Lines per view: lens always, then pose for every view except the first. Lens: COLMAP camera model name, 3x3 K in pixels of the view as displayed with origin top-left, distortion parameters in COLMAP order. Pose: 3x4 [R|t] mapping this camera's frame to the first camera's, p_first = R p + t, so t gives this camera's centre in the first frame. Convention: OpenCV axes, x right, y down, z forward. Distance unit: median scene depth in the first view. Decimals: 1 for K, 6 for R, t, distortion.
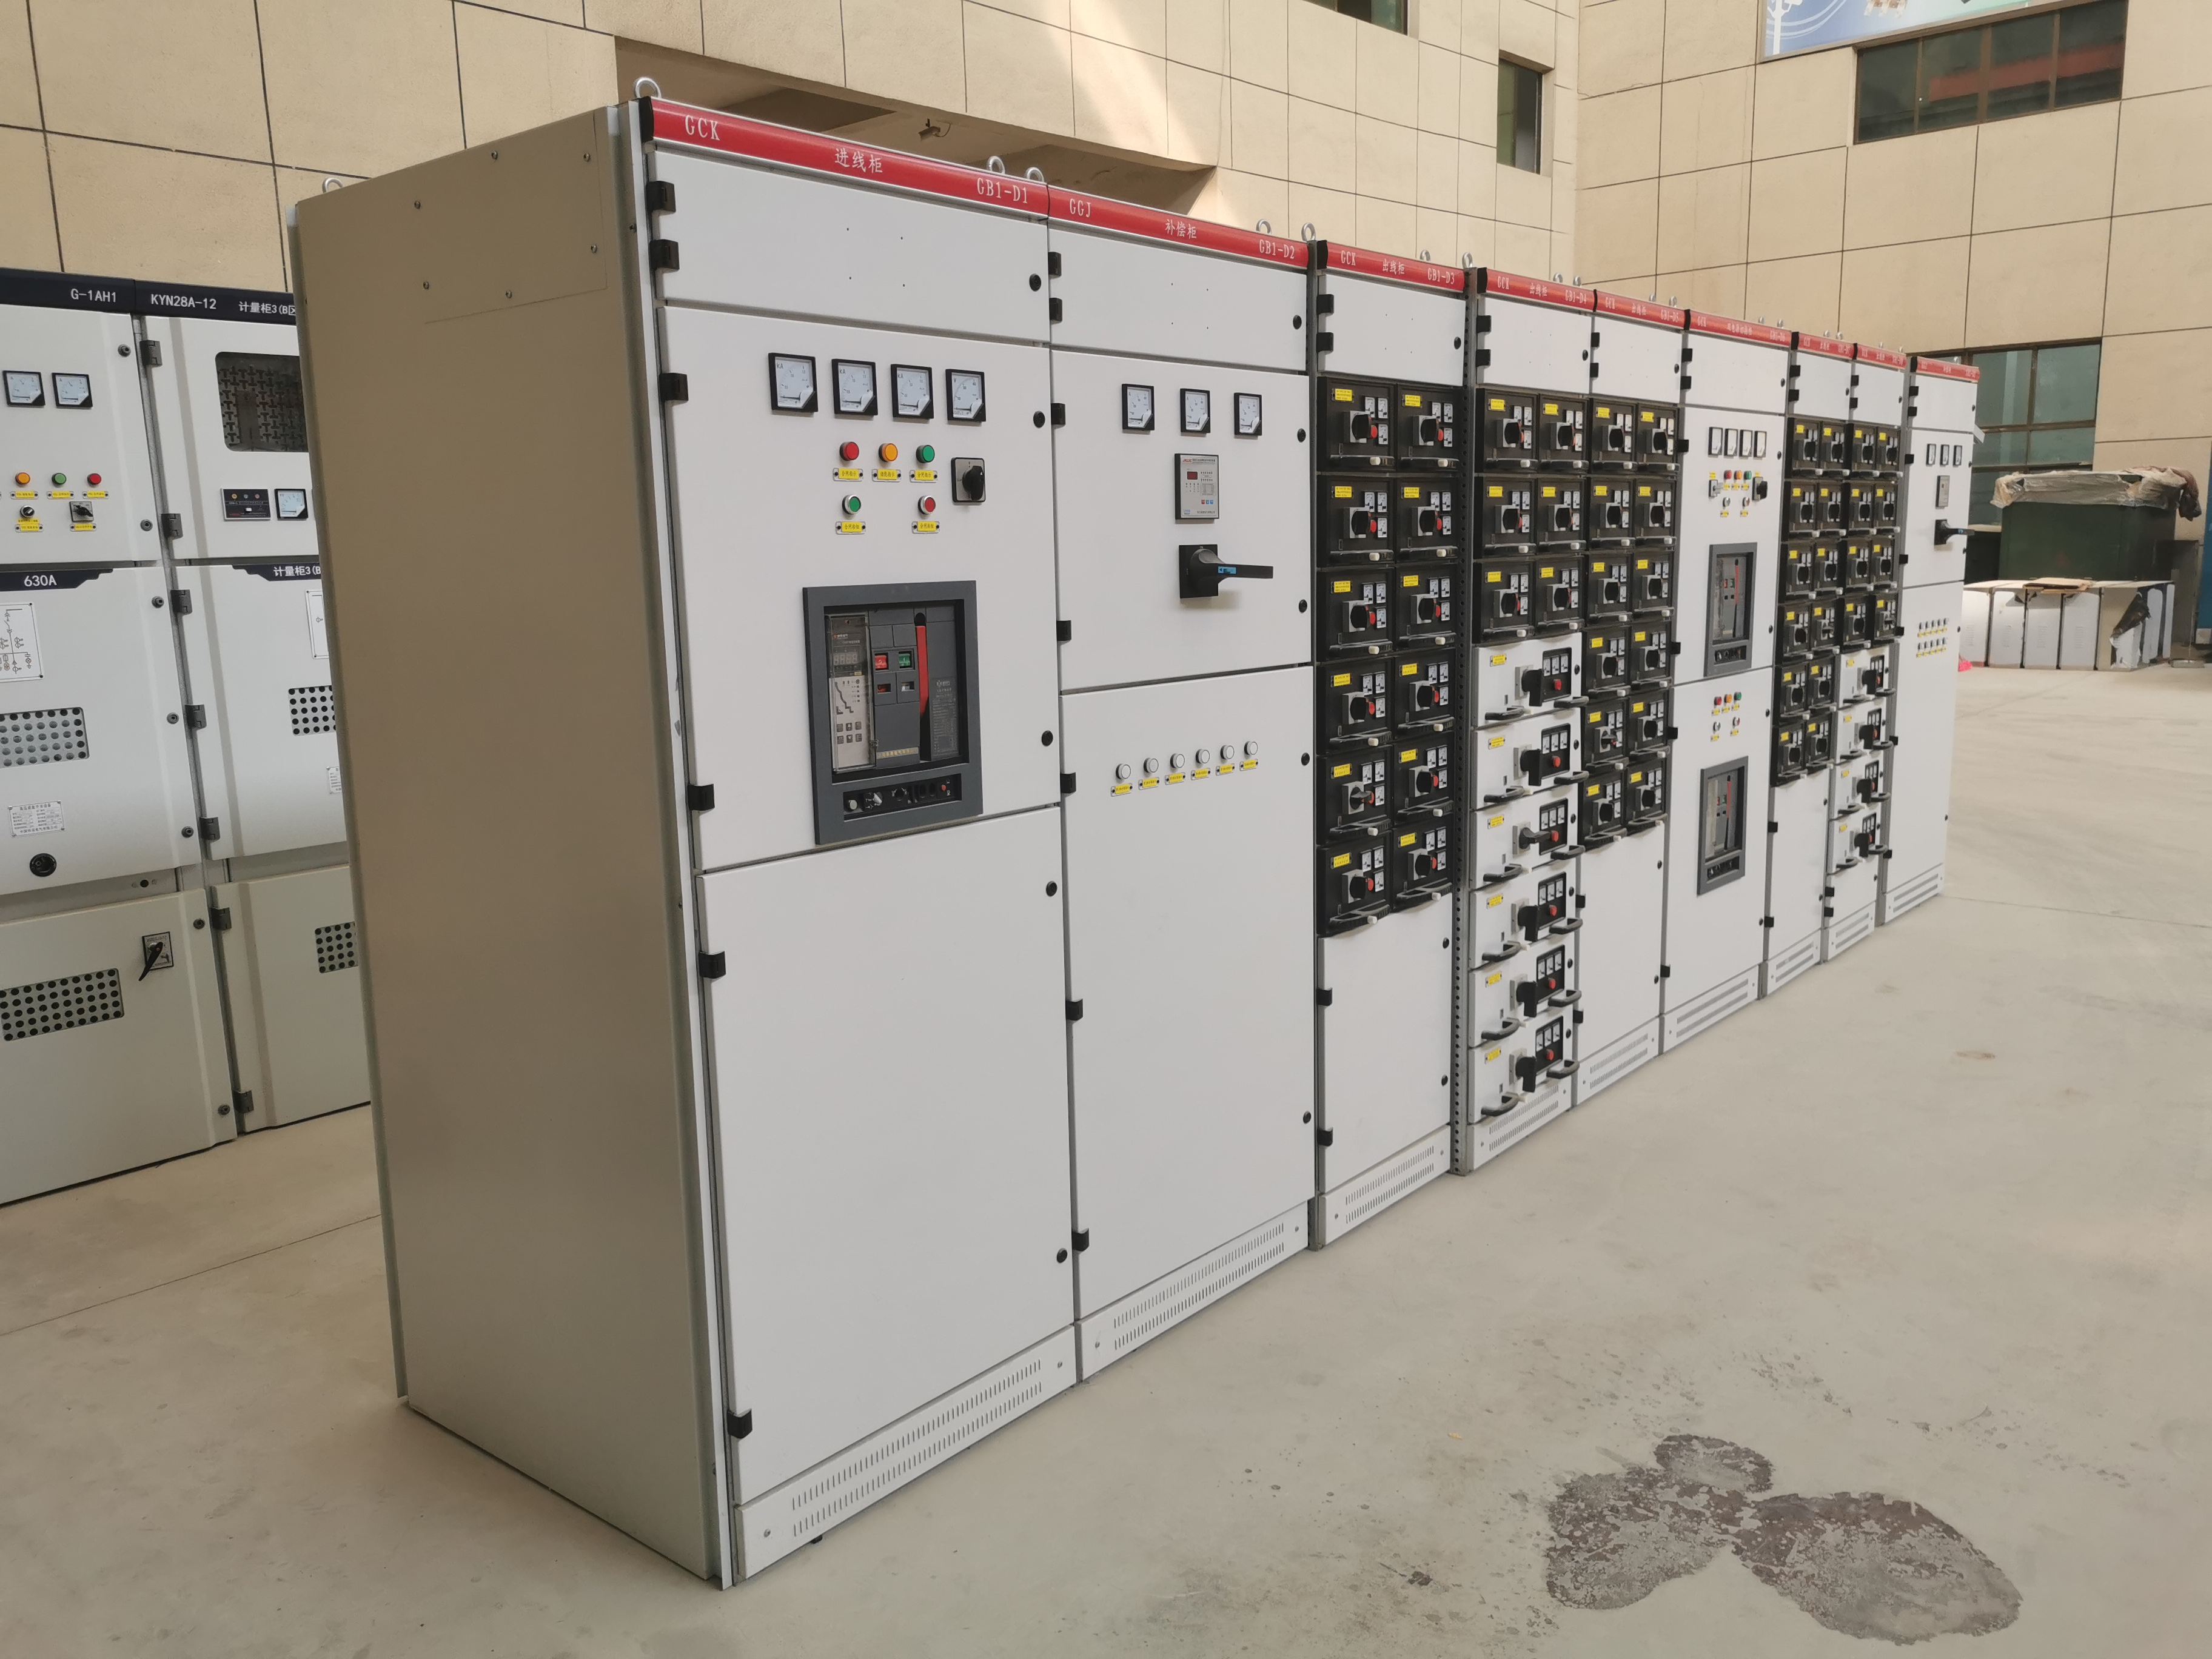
lens RADIAL K [[1739.2, 0, 1106.0], [0, 1739.2, 829.5], [0, 0, 1]] dist [0.092907, -0.083620]
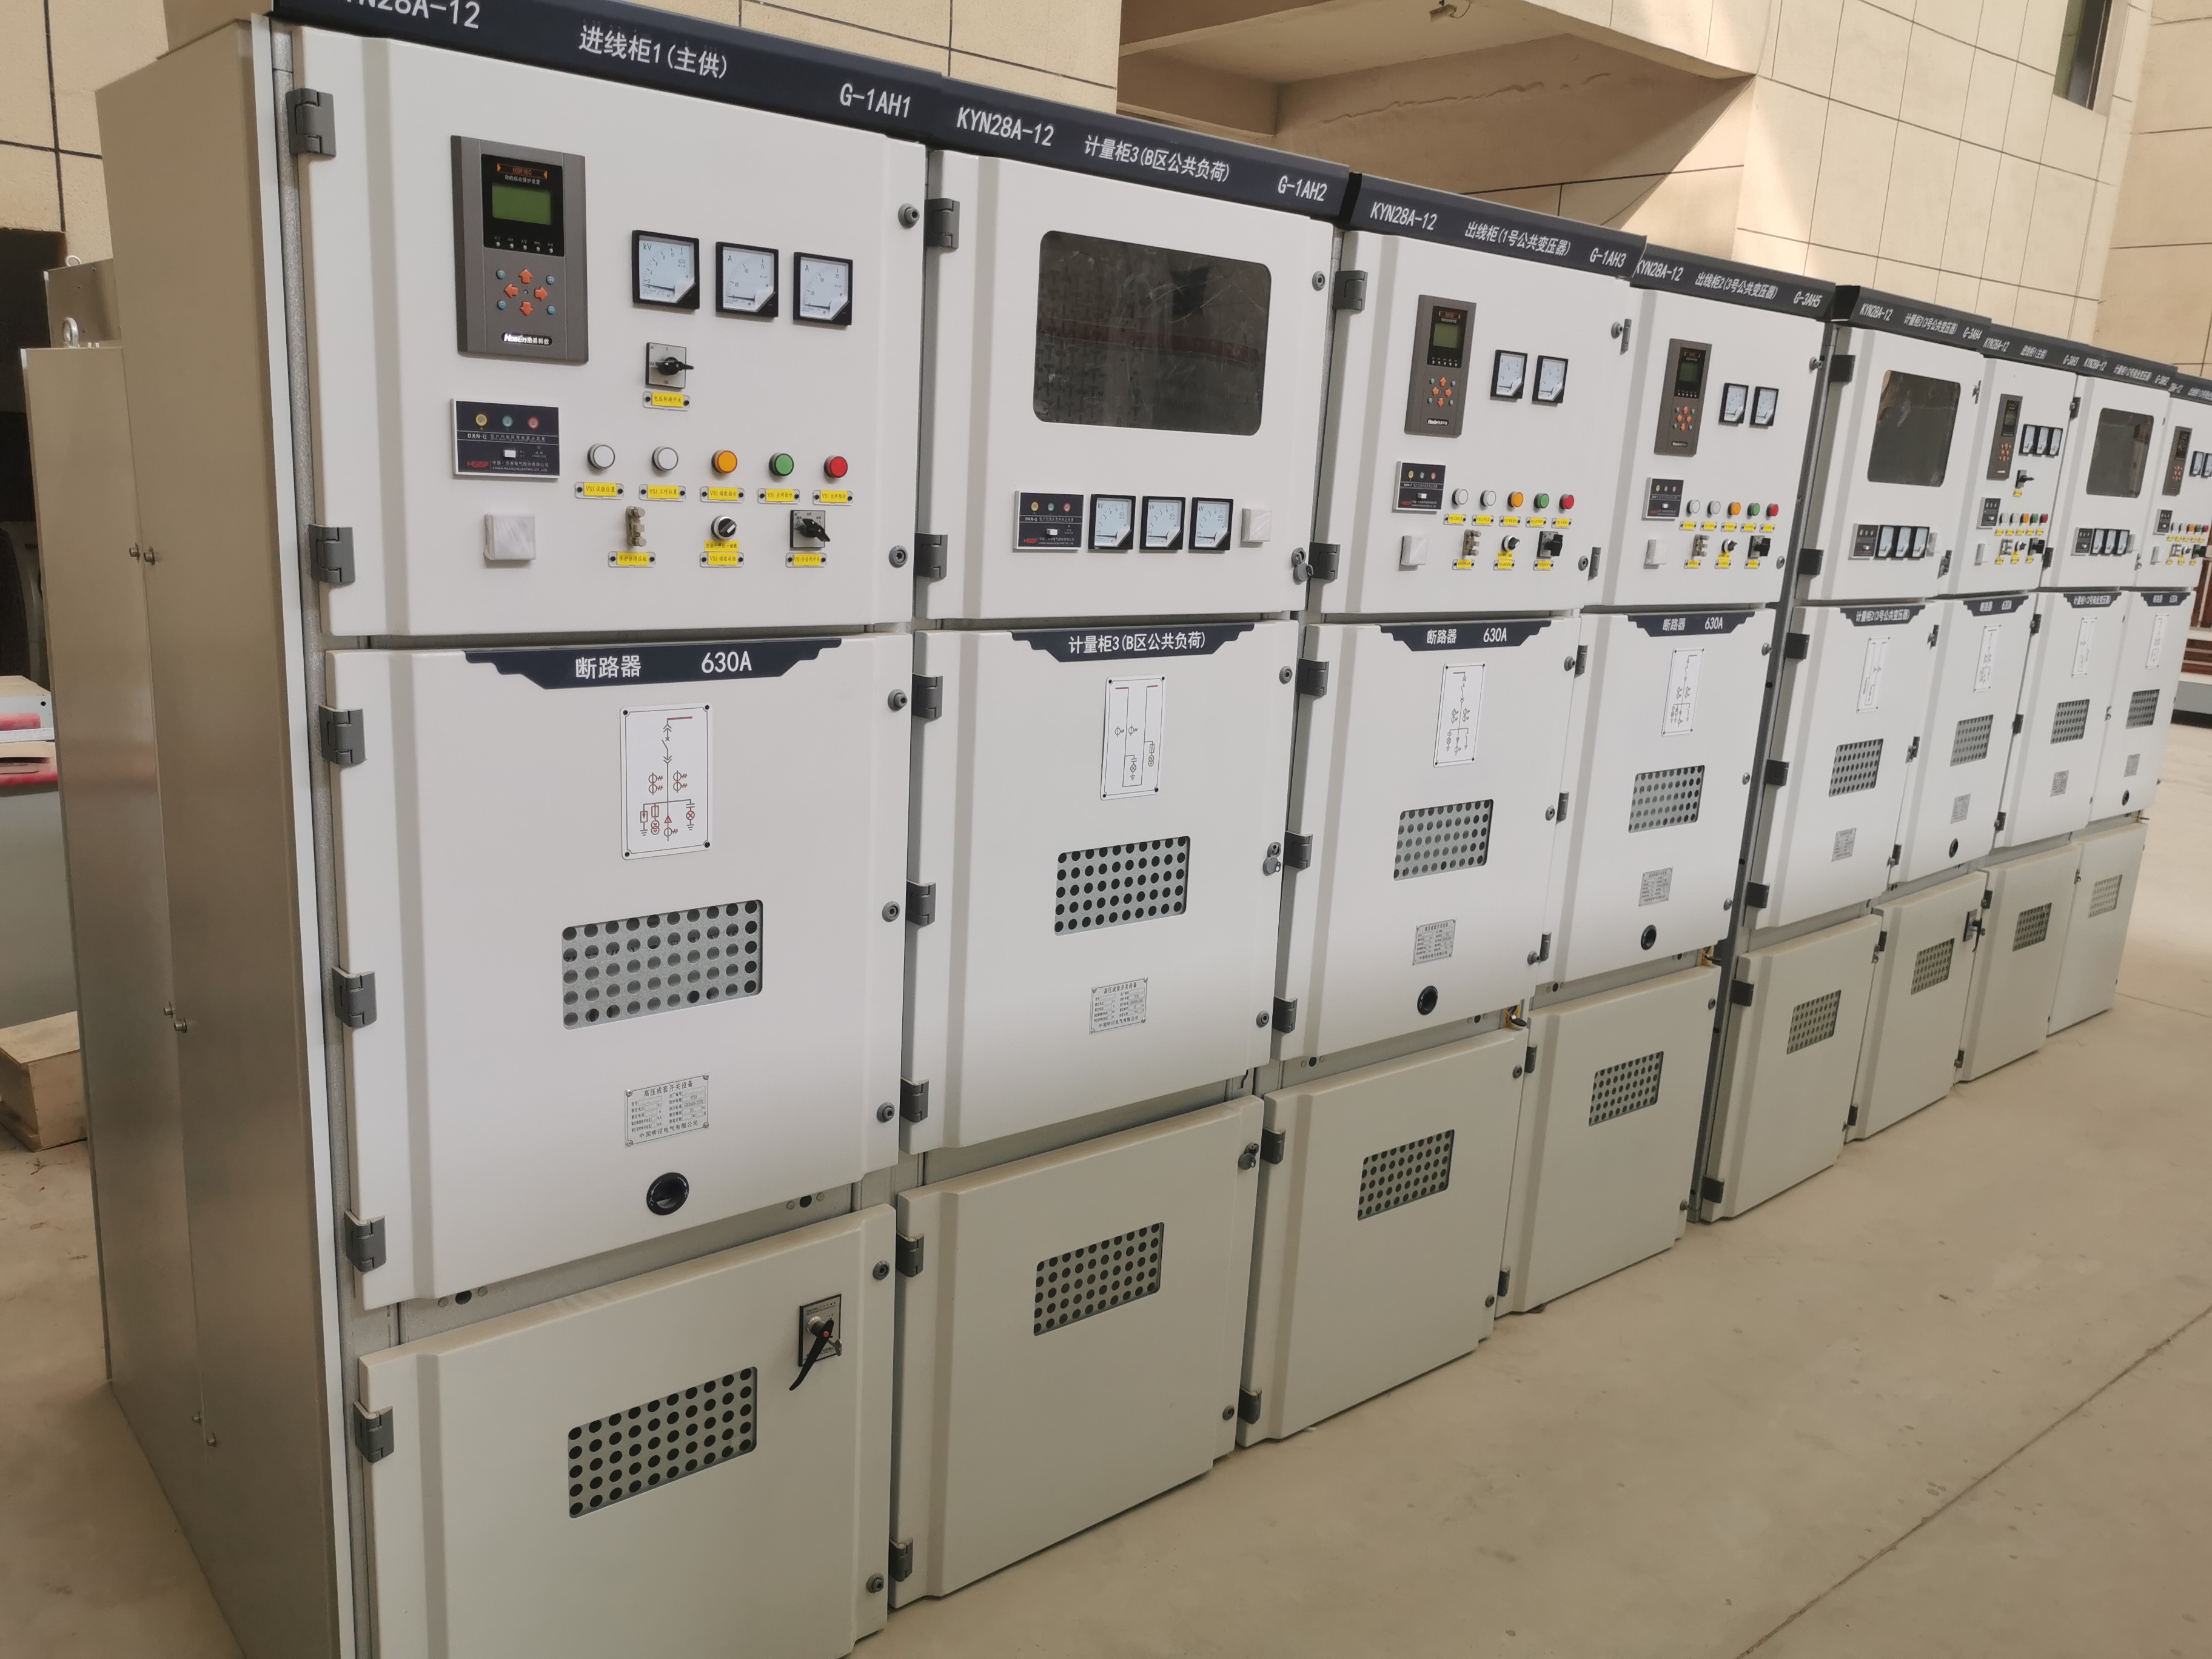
lens RADIAL K [[1718.4, 0, 1106.0], [0, 1718.4, 829.5], [0, 0, 1]] dist [0.042896, -0.009712]
pose [[0.987419, 0.111850, -0.111772, -0.429841], [-0.106470, 0.992902, 0.053013, -0.129574], [0.116908, -0.040446, 0.992319, 0.518661]]
